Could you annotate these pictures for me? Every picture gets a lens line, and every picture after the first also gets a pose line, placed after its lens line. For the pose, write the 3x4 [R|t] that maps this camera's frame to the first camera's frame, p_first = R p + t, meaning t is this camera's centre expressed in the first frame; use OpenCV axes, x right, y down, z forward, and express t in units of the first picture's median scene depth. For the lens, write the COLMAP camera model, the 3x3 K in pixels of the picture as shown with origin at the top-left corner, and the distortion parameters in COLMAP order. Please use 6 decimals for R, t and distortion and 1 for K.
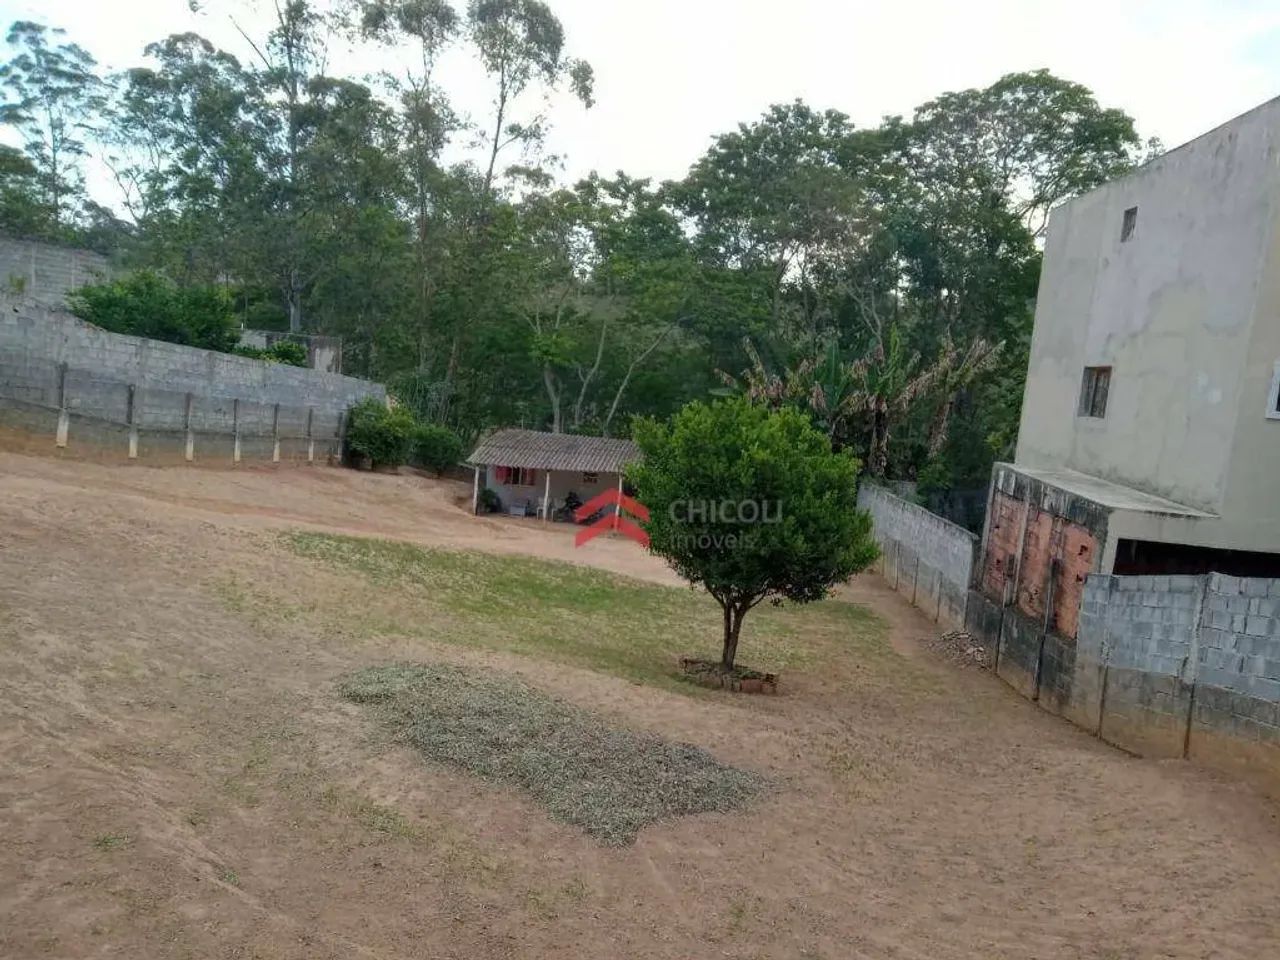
lens RADIAL K [[964.3, 0, 640.0], [0, 964.3, 480.0], [0, 0, 1]] dist [-0.002161, 0.000400]
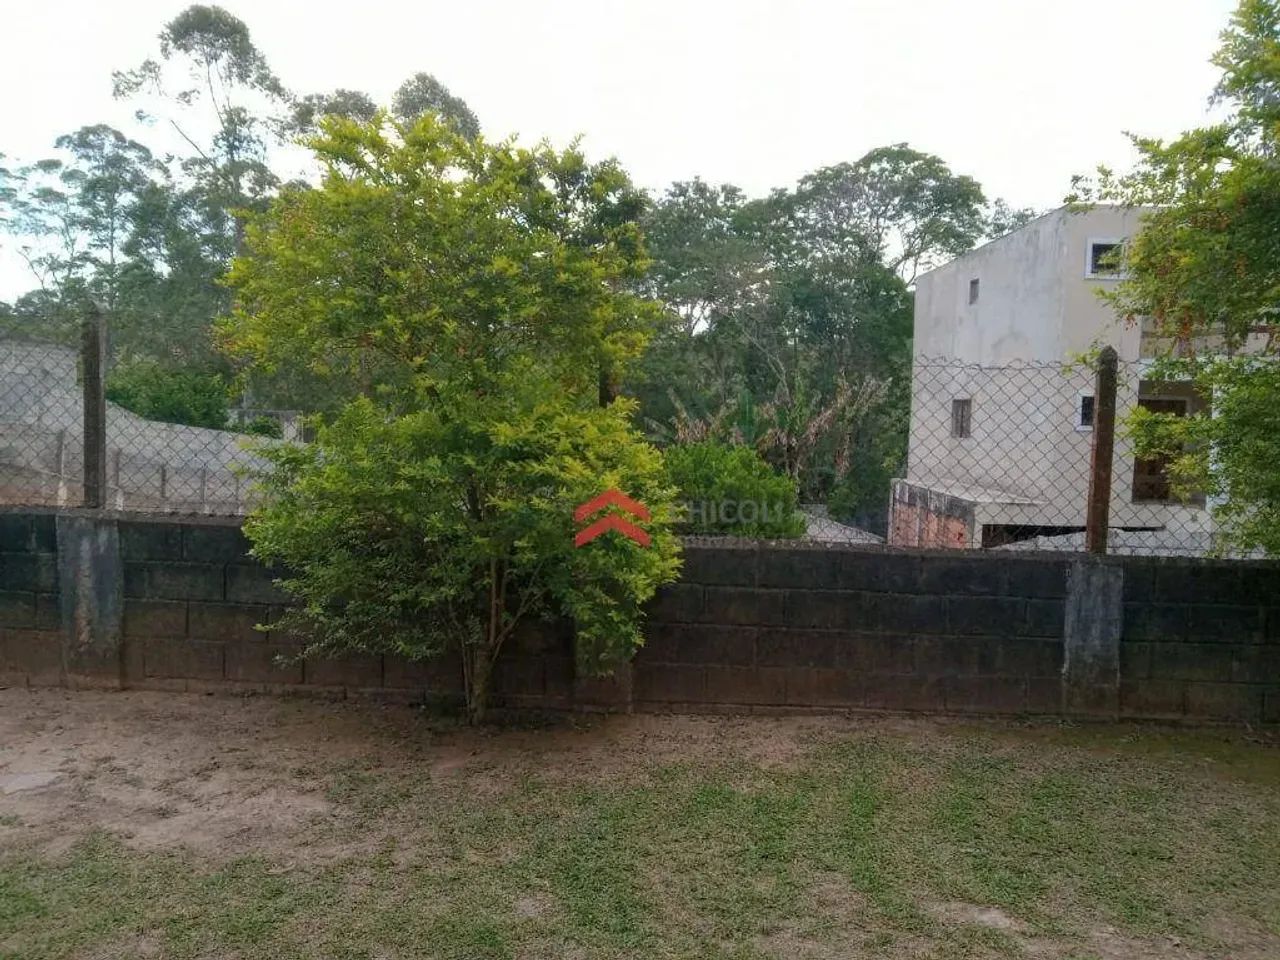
lens RADIAL K [[964.6, 0, 640.0], [0, 964.6, 480.0], [0, 0, 1]] dist [-0.004814, 0.004389]
pose [[0.992719, -0.069212, 0.098585, -0.060940], [0.074014, 0.996200, -0.045906, 0.012152], [-0.095033, 0.052868, 0.994069, -0.163206]]
